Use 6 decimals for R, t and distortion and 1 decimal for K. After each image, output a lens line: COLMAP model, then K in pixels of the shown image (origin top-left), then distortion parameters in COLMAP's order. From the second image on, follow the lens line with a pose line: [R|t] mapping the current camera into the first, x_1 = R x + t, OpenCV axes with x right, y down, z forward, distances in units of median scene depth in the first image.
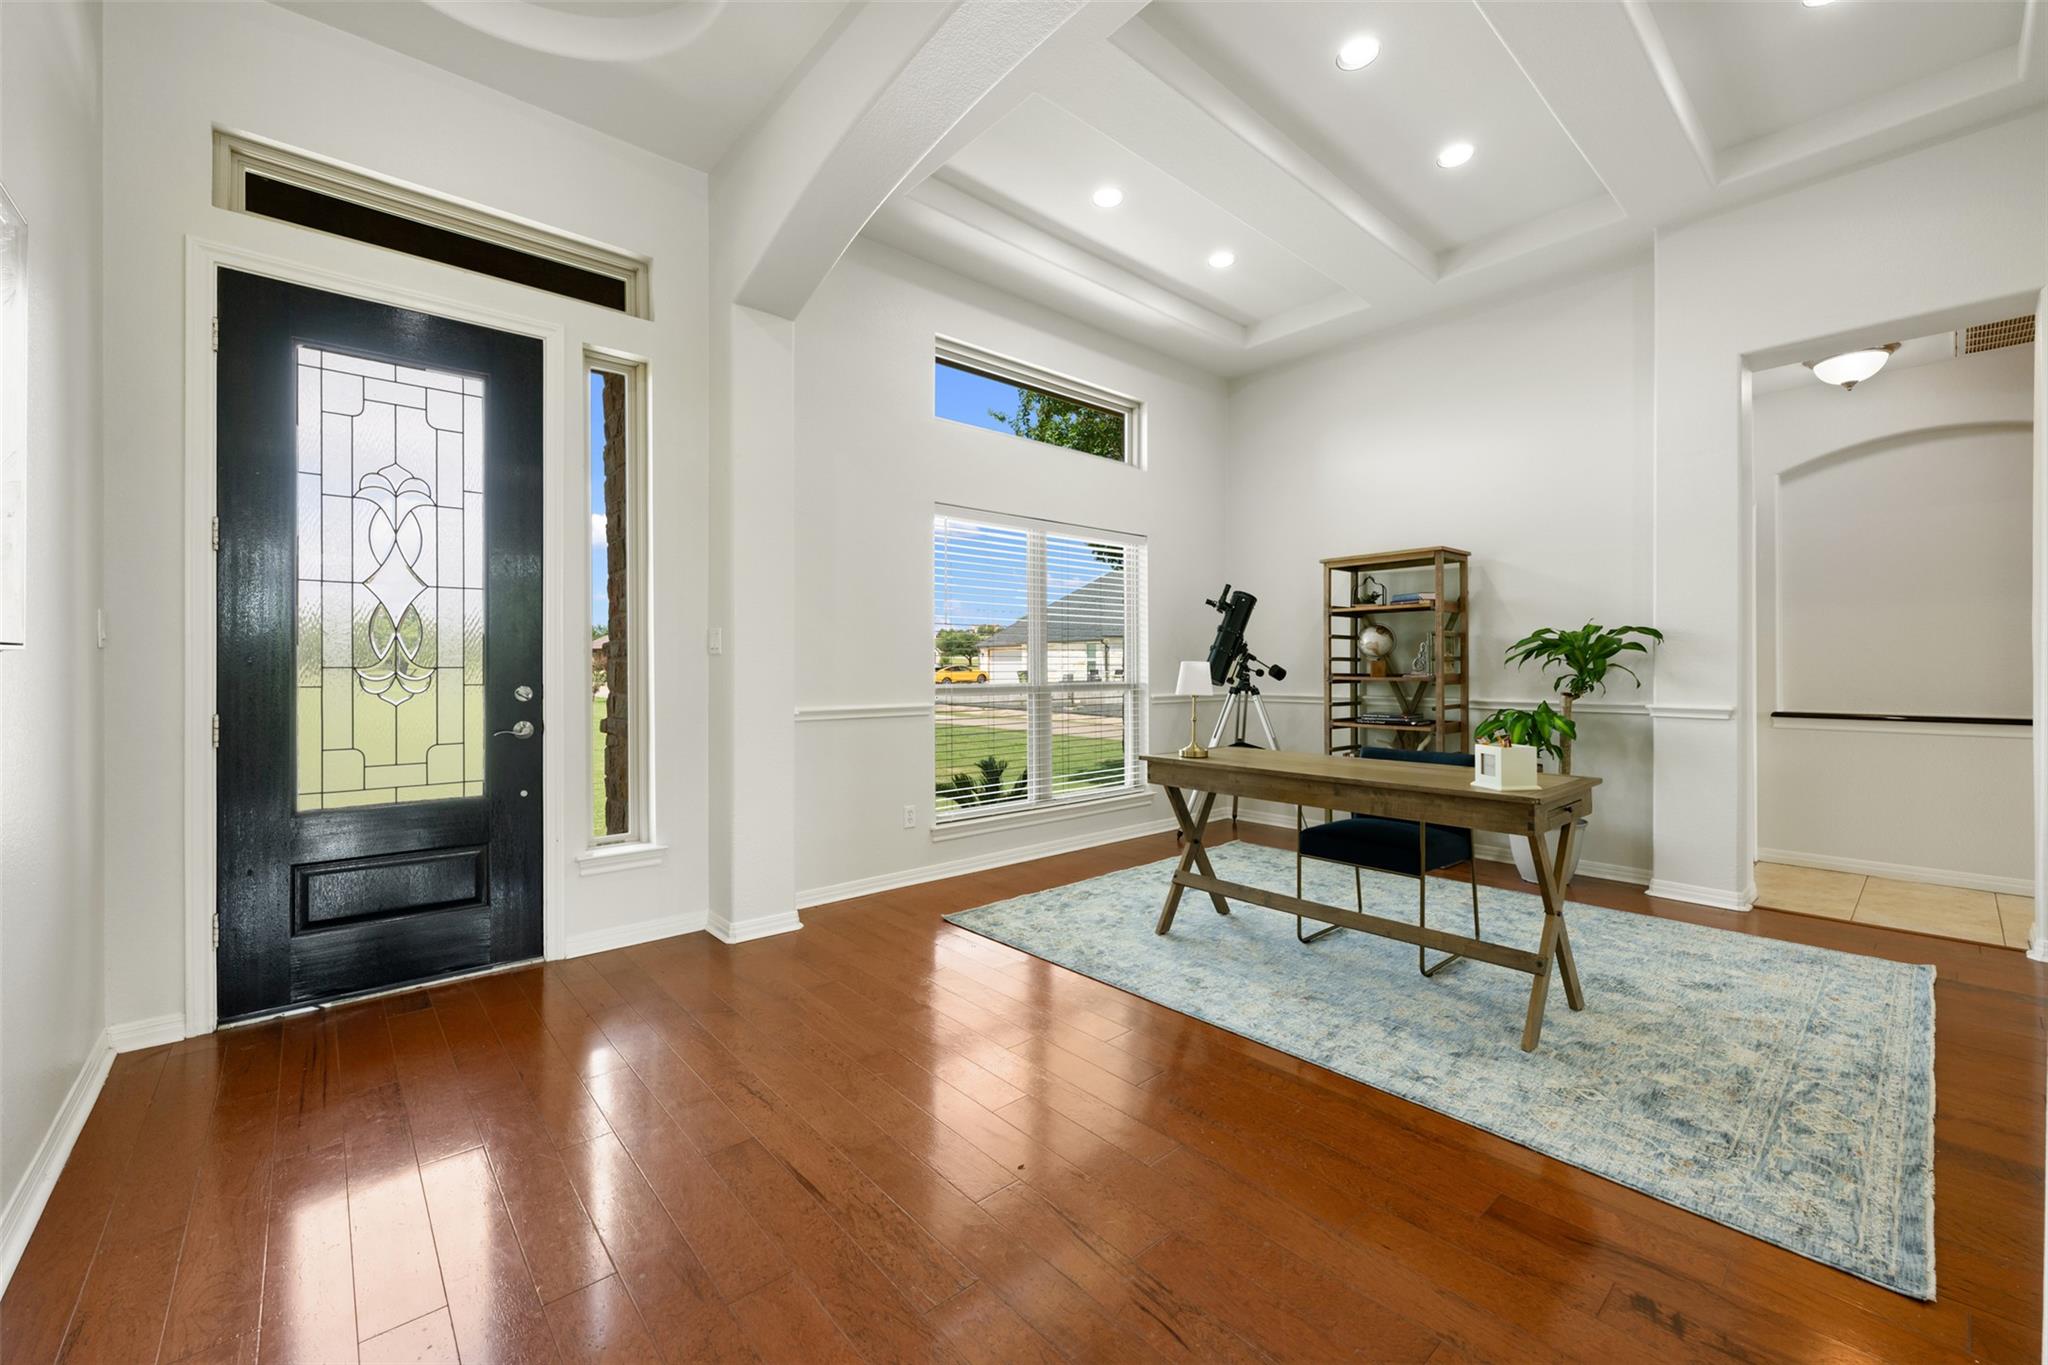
lens RADIAL K [[816.3, 0, 1018.3], [0, 816.3, 670.5], [0, 0, 1]] dist [0.000121, 0.000154]
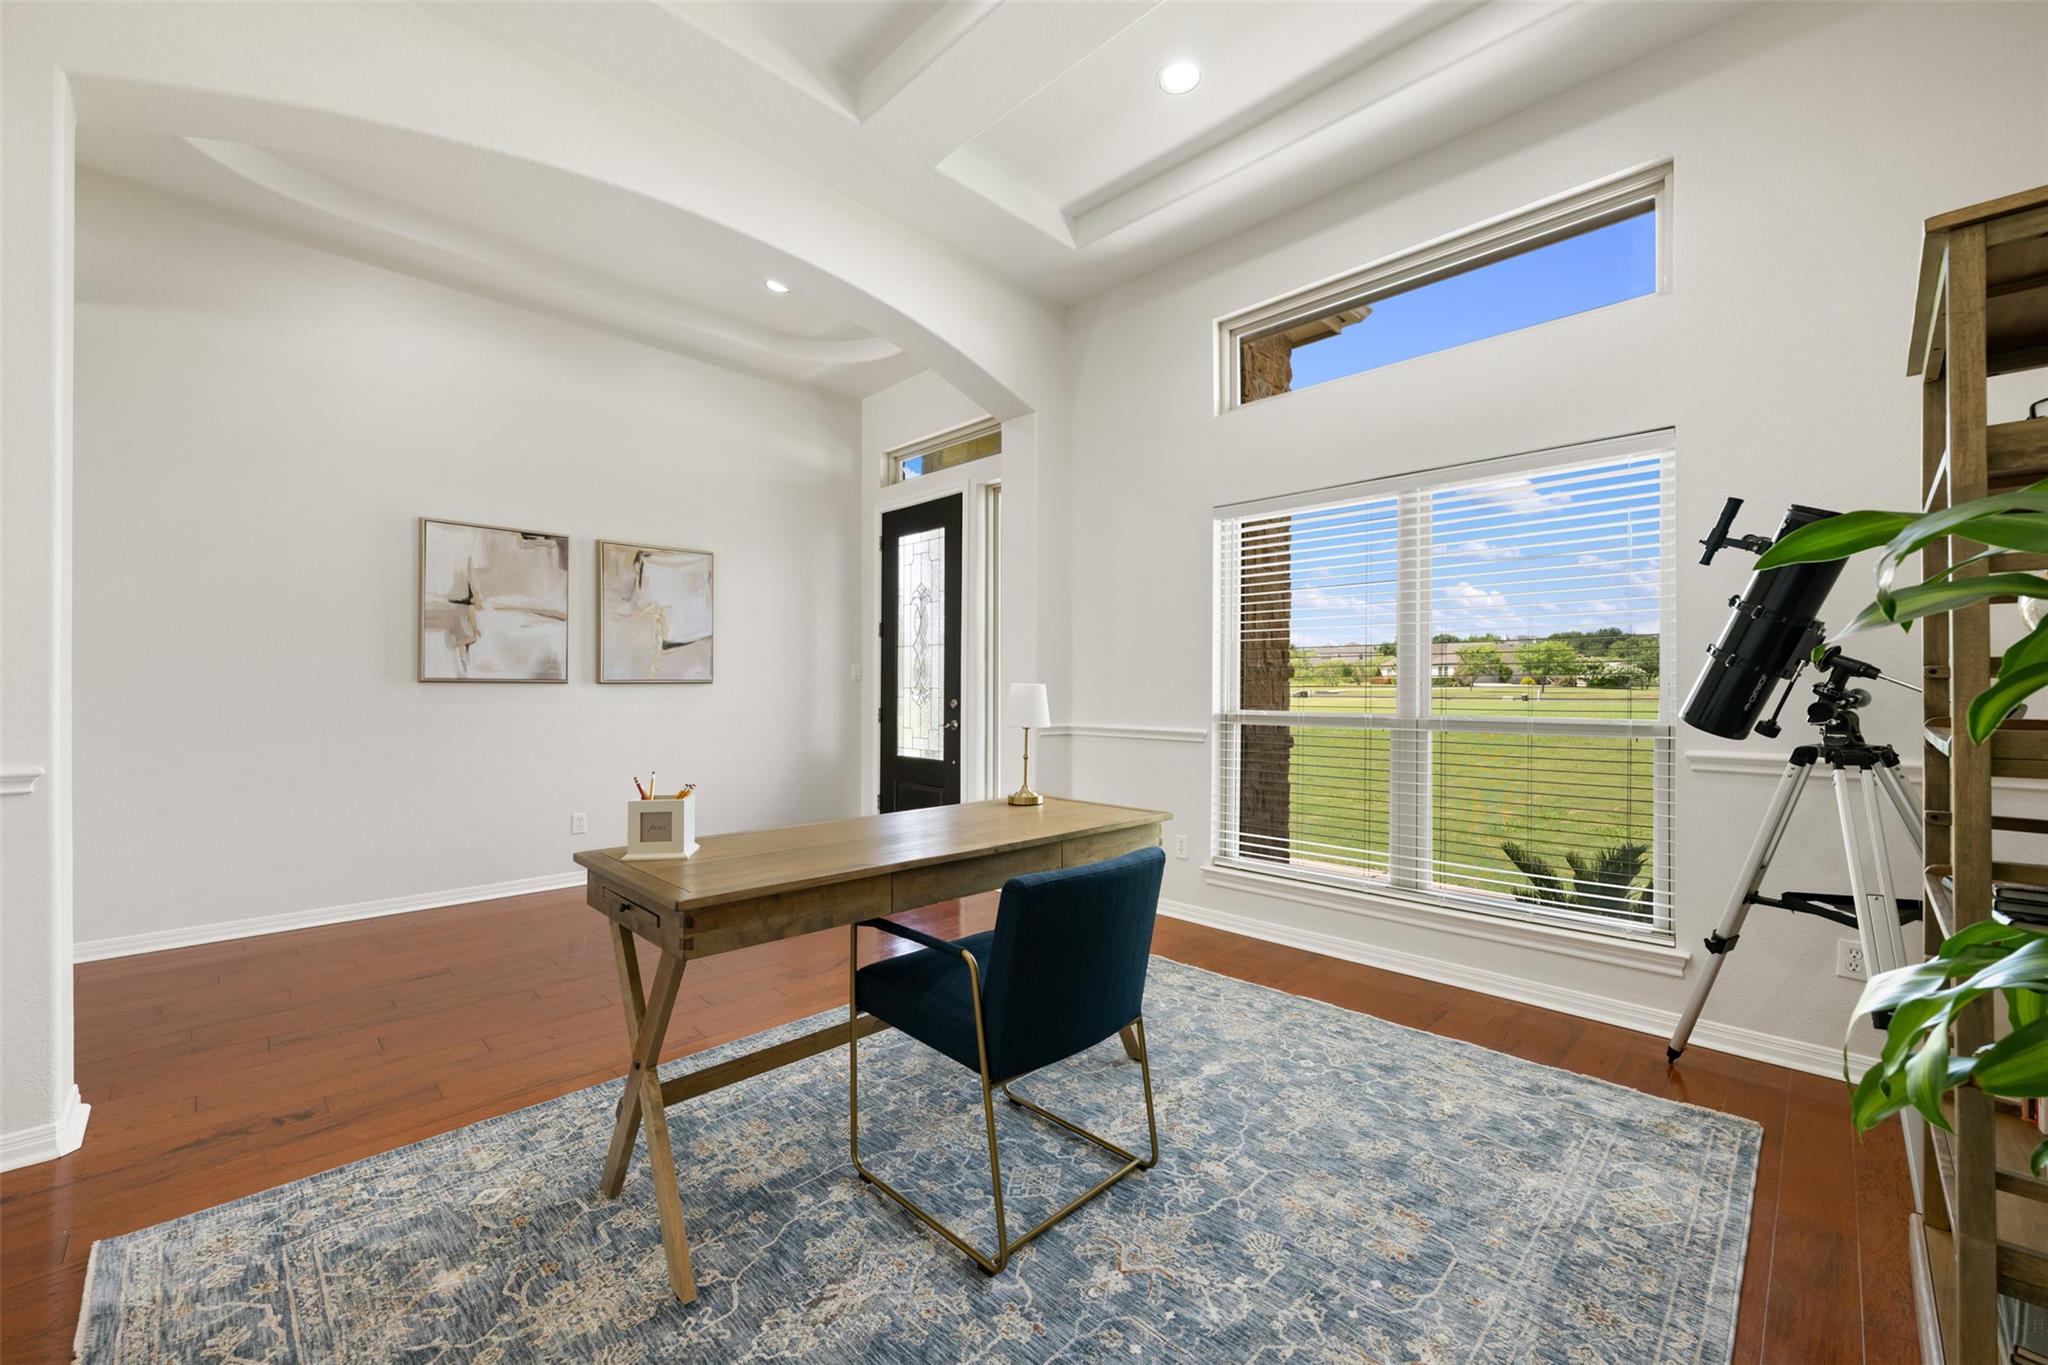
lens RADIAL K [[816.3, 0, 1019.1], [0, 816.3, 673.4], [0, 0, 1]] dist [0.000121, 0.000154]
pose [[0.068414, -0.014274, -0.997555, 0.898677], [-0.008621, 0.999852, -0.014898, -0.008123], [0.997620, 0.009619, 0.068281, 0.837727]]
